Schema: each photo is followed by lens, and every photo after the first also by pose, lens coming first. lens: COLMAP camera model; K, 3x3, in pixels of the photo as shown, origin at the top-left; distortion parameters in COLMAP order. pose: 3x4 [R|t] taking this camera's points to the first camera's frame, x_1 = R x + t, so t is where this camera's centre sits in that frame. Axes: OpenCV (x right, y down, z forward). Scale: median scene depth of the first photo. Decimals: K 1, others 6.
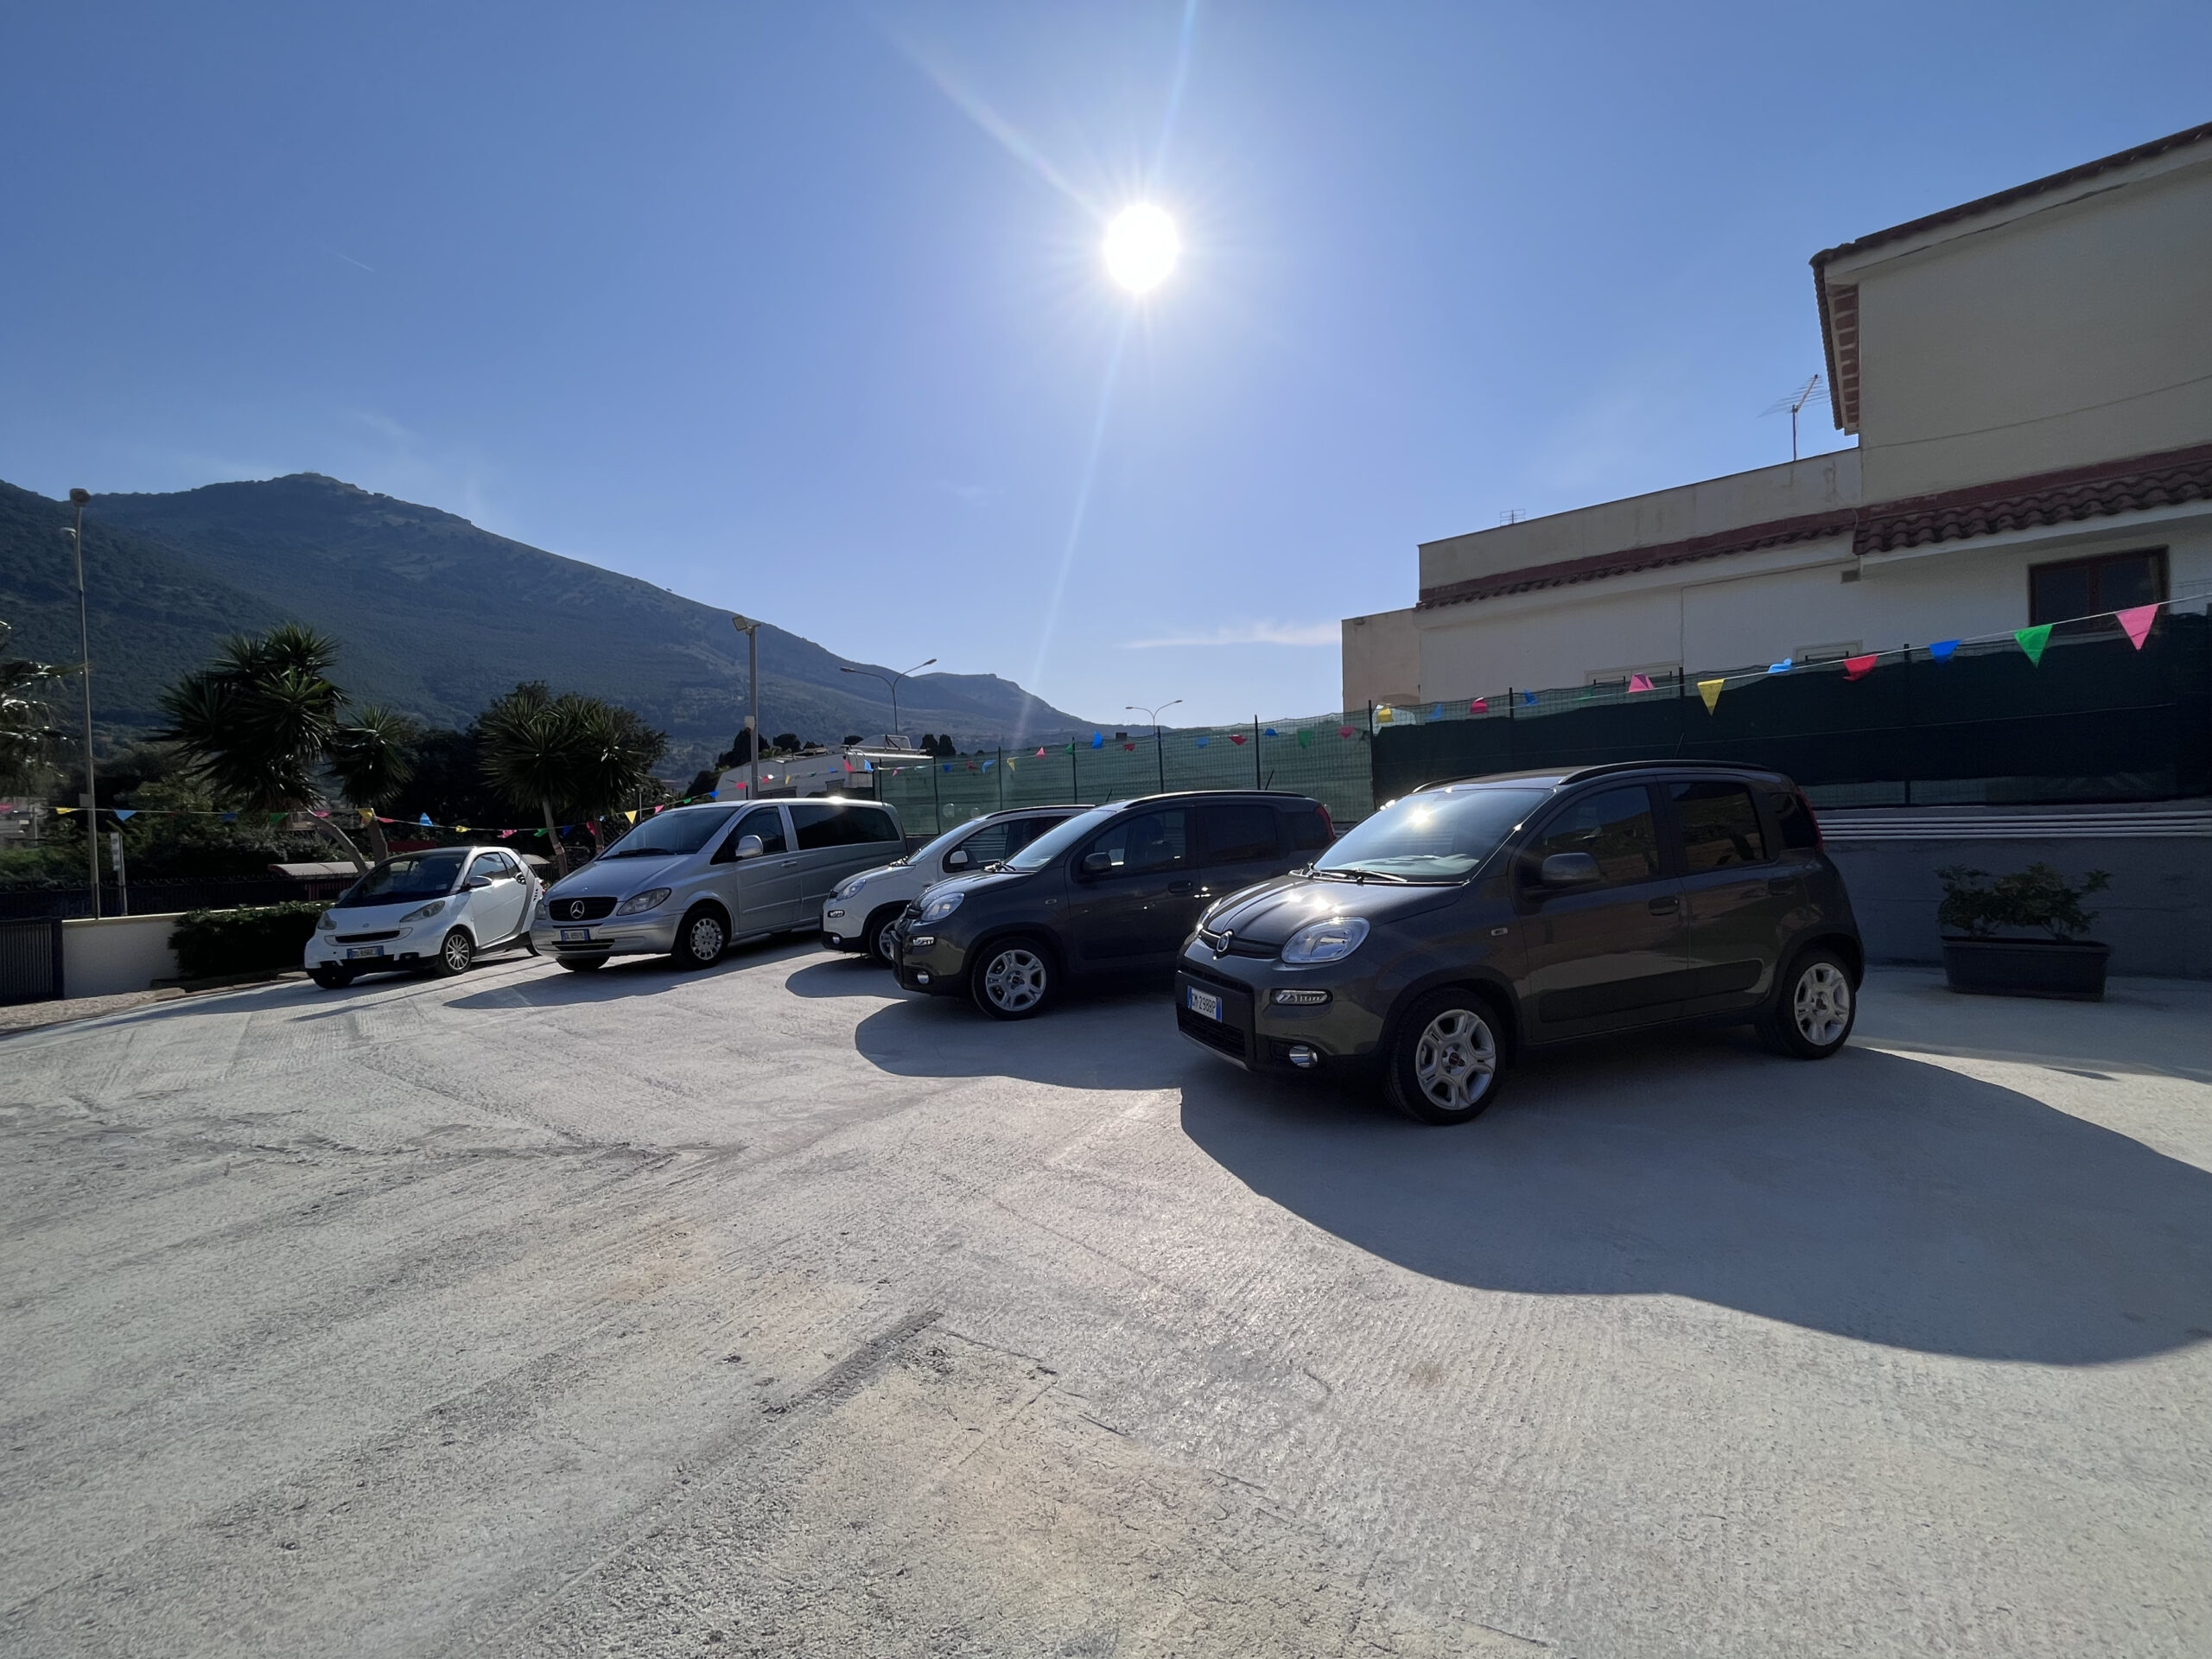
lens RADIAL K [[893.9, 0, 1106.7], [0, 893.9, 830.2], [0, 0, 1]] dist [-0.001748, -0.000489]
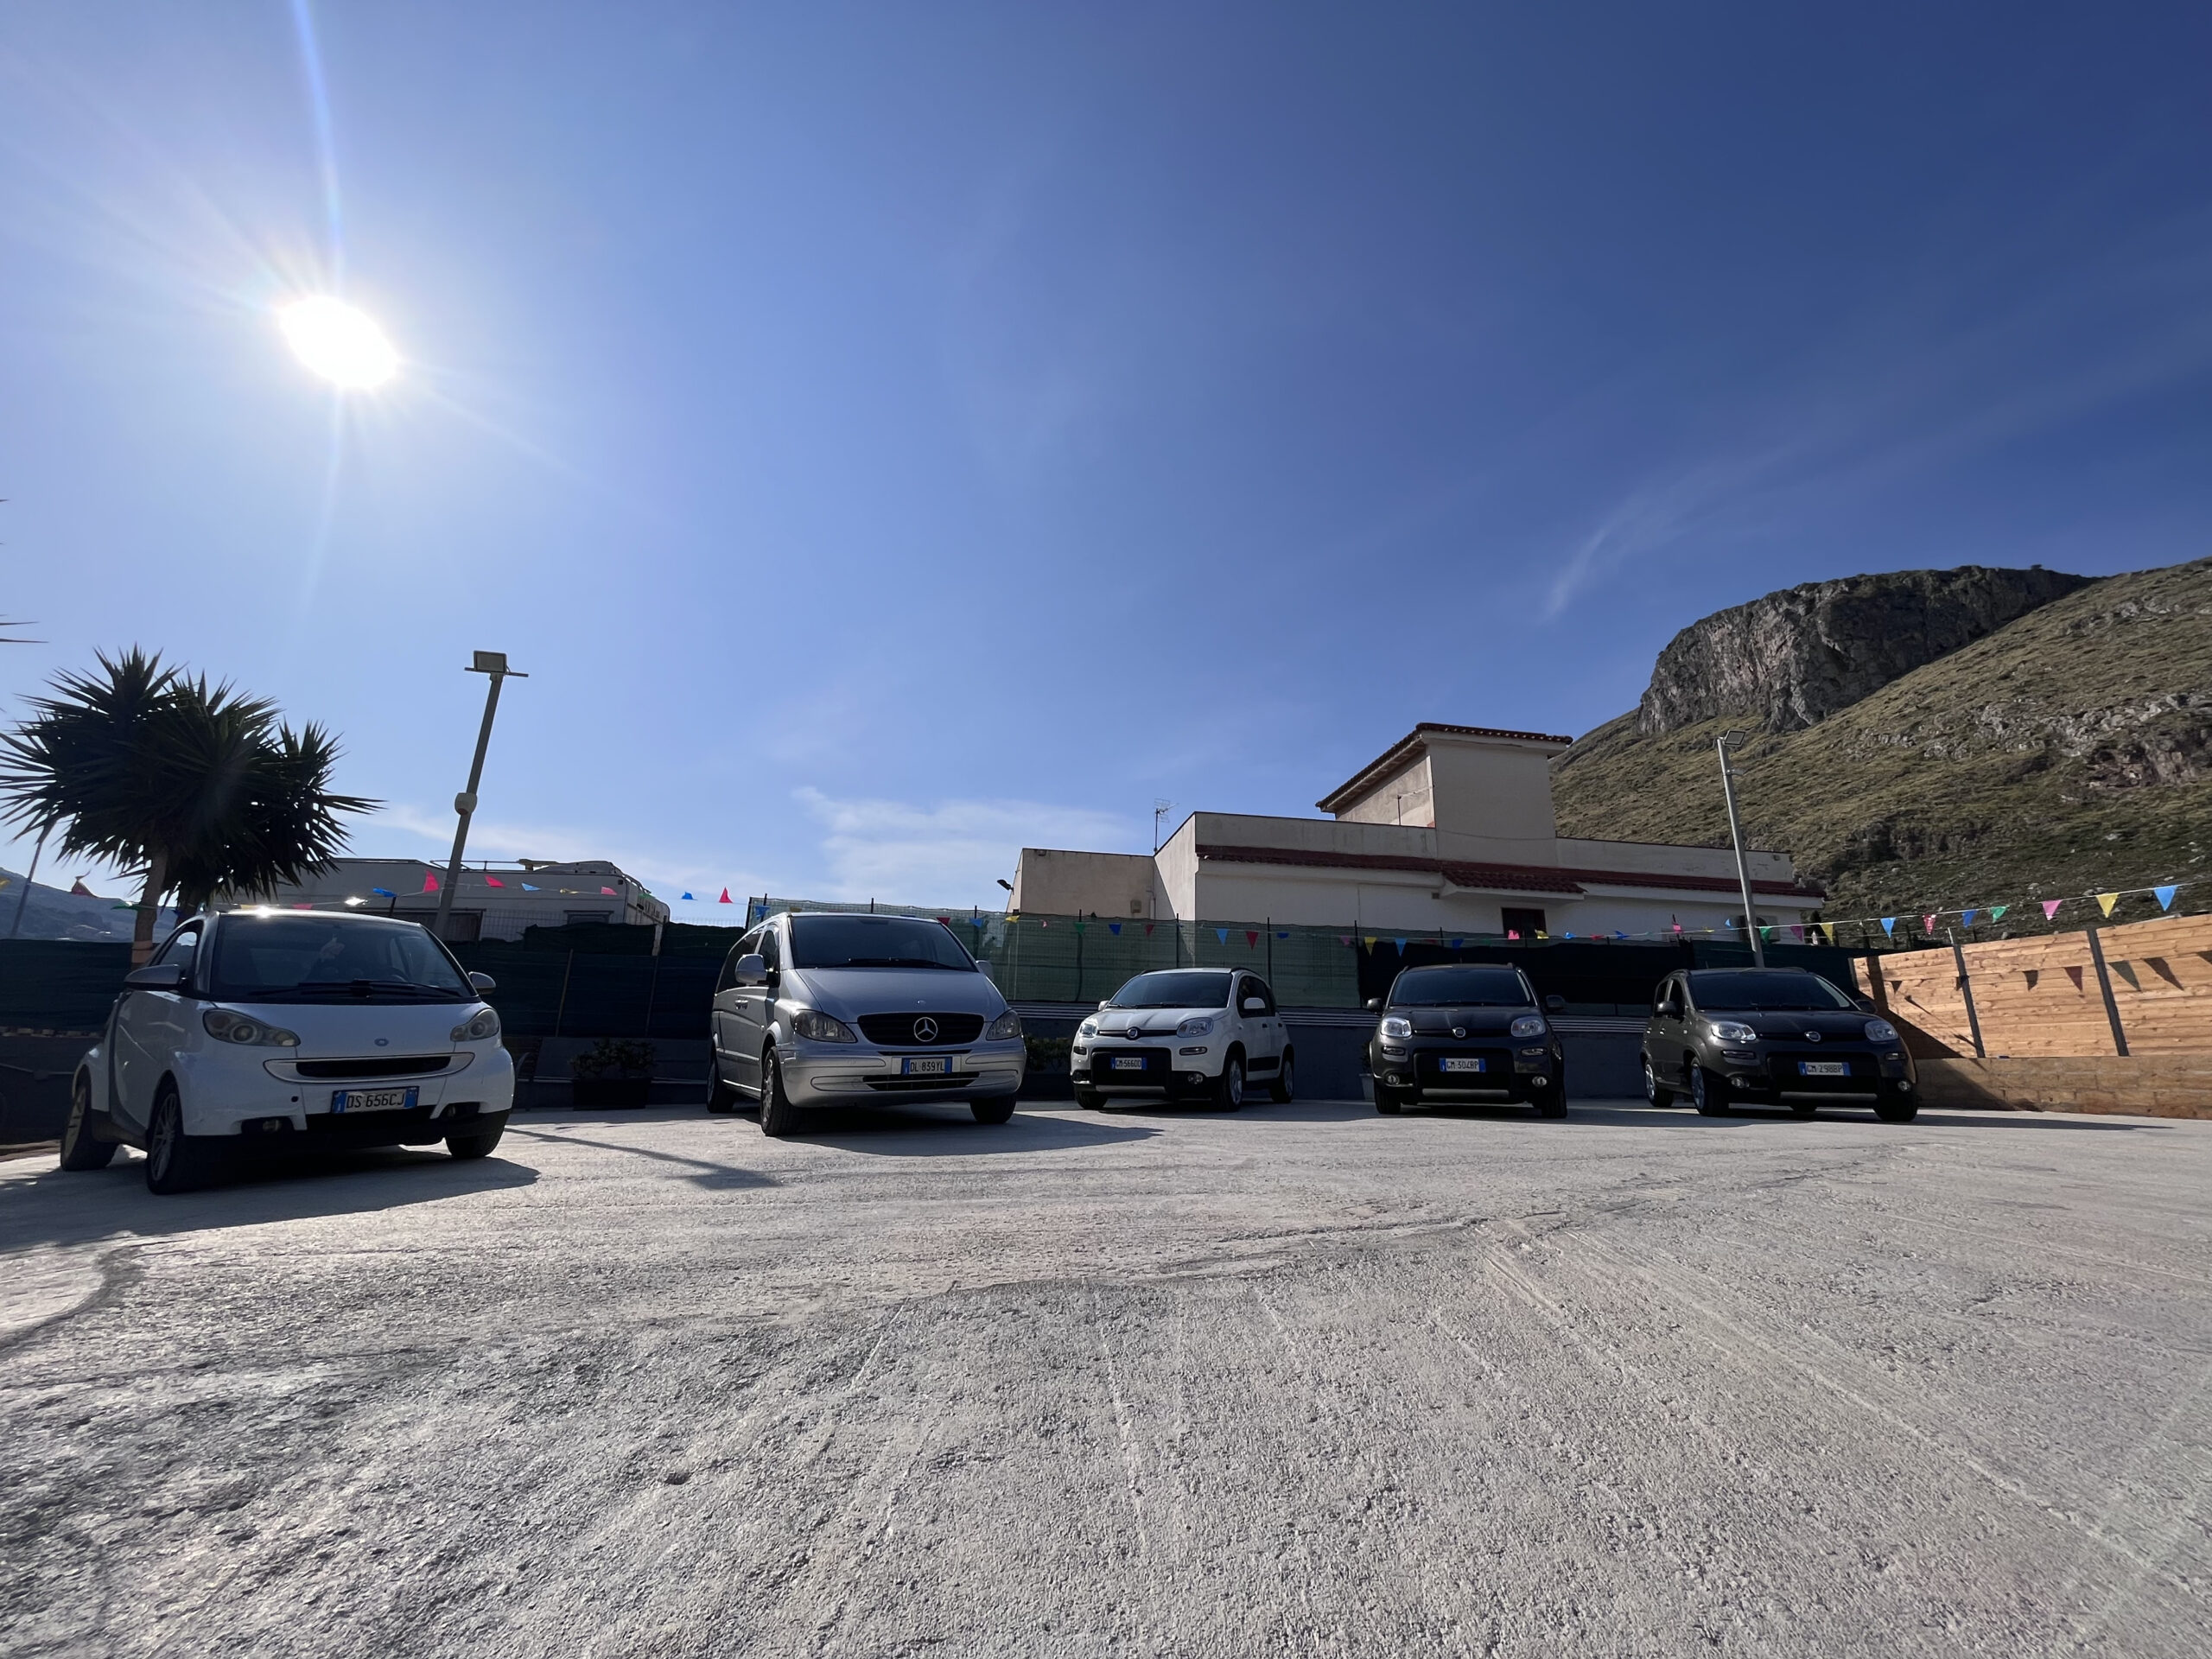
lens RADIAL K [[893.9, 0, 1106.7], [0, 893.9, 830.2], [0, 0, 1]] dist [-0.001748, -0.000489]
pose [[0.645281, 0.236519, 0.726410, -0.953434], [-0.030338, 0.958050, -0.284991, 0.122585], [-0.763343, 0.161862, 0.625387, 0.379957]]
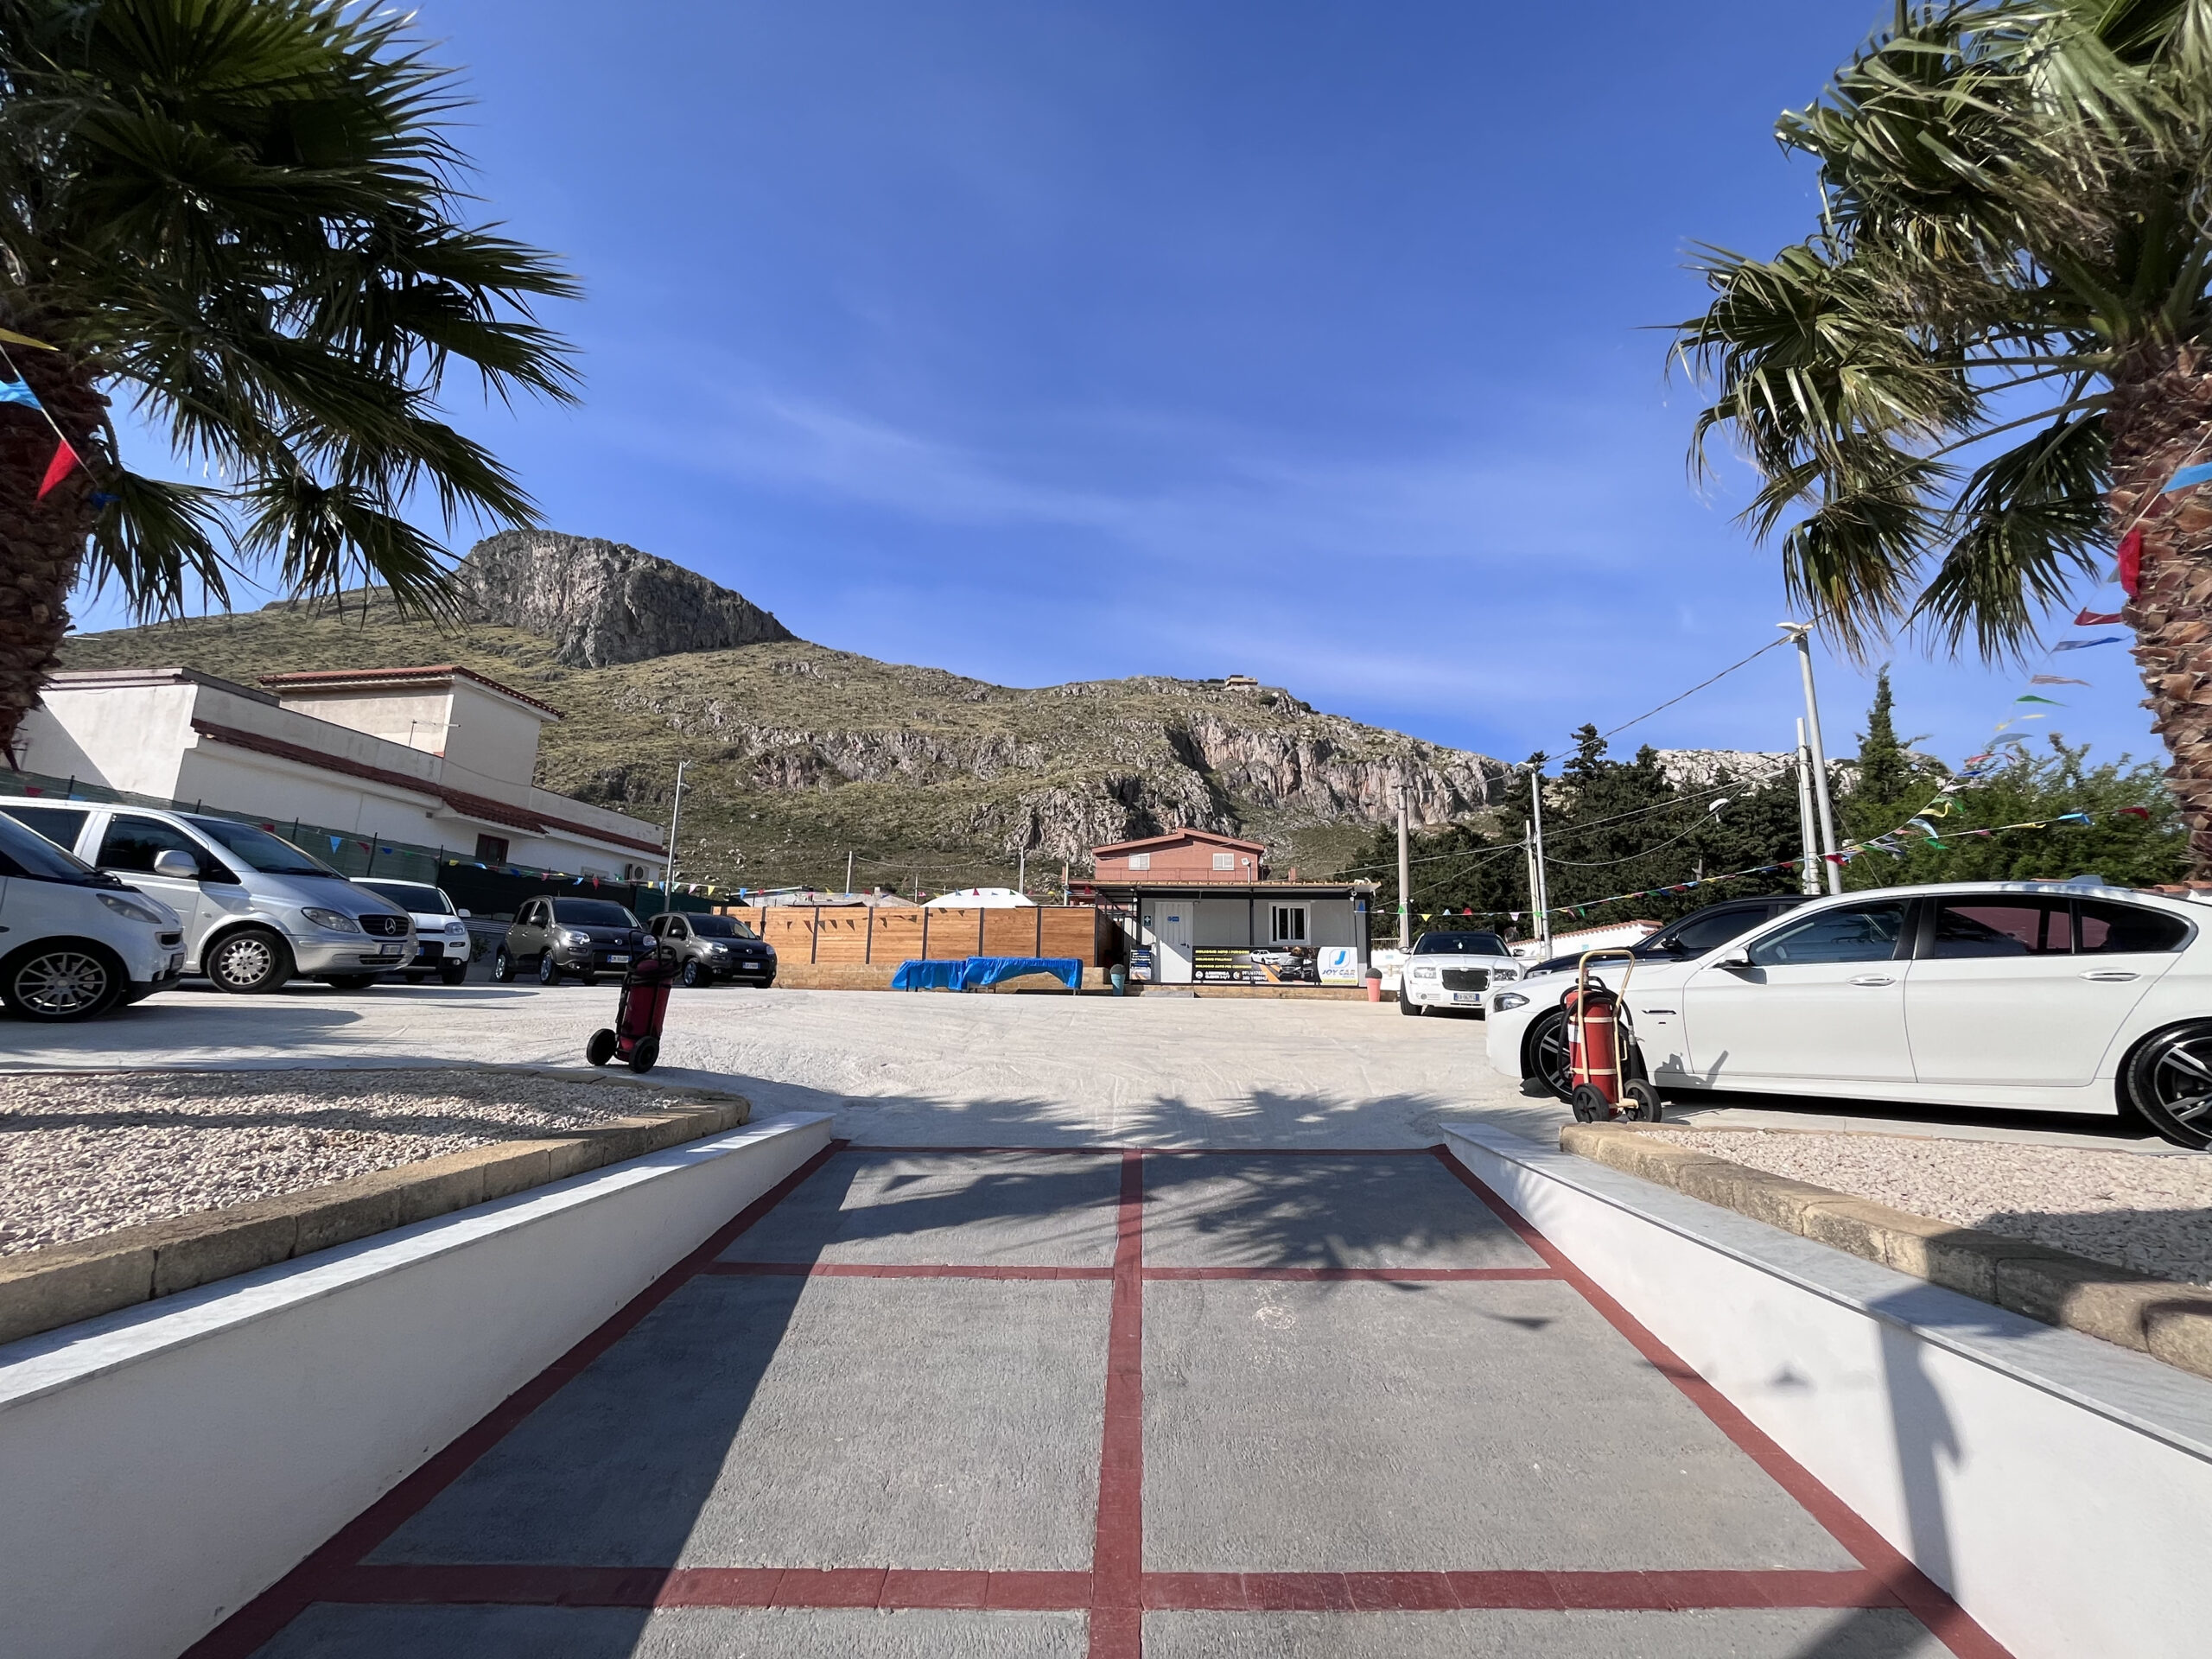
lens RADIAL K [[893.9, 0, 1106.7], [0, 893.9, 830.2], [0, 0, 1]] dist [-0.001748, -0.000489]
pose [[-0.525025, 0.172118, 0.833501, -1.784878], [-0.002729, 0.978992, -0.203881, 0.174935], [-0.851083, -0.109317, -0.513525, 0.751861]]
